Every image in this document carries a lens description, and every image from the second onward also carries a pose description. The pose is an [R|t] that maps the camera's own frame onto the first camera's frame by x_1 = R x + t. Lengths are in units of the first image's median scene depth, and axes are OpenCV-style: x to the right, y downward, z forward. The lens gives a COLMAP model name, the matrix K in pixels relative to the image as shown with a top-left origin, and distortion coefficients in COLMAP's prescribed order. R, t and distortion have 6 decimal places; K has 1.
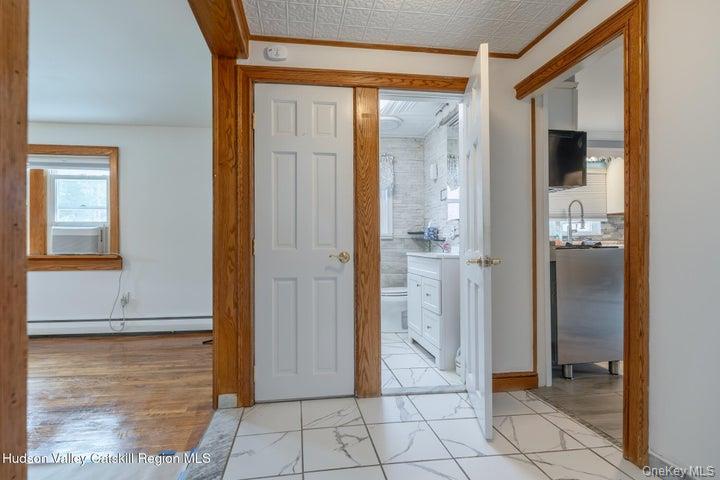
lens RADIAL K [[347.7, 0, 352.2], [0, 347.7, 240.5], [0, 0, 1]] dist [0.002614, -0.000615]
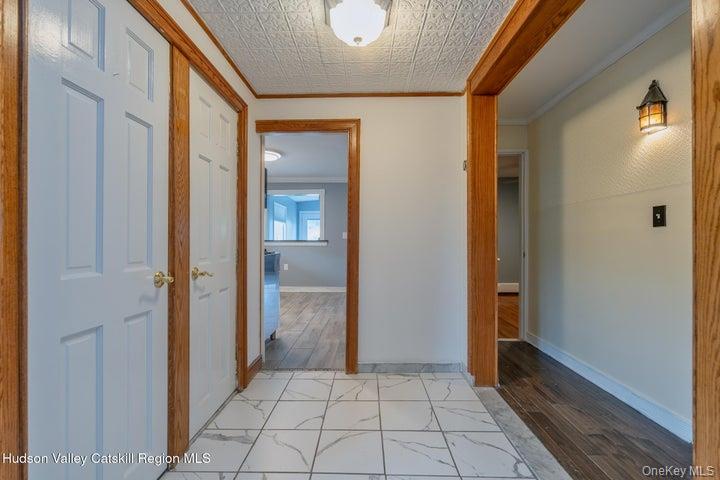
lens RADIAL K [[314.3, 0, 359.5], [0, 314.3, 240.2], [0, 0, 1]] dist [-0.002453, -0.000103]
pose [[0.162414, 0.009743, 0.986675, -0.577483], [-0.008649, 0.999927, -0.008450, -0.027797], [-0.986685, -0.007162, 0.162487, 0.504369]]
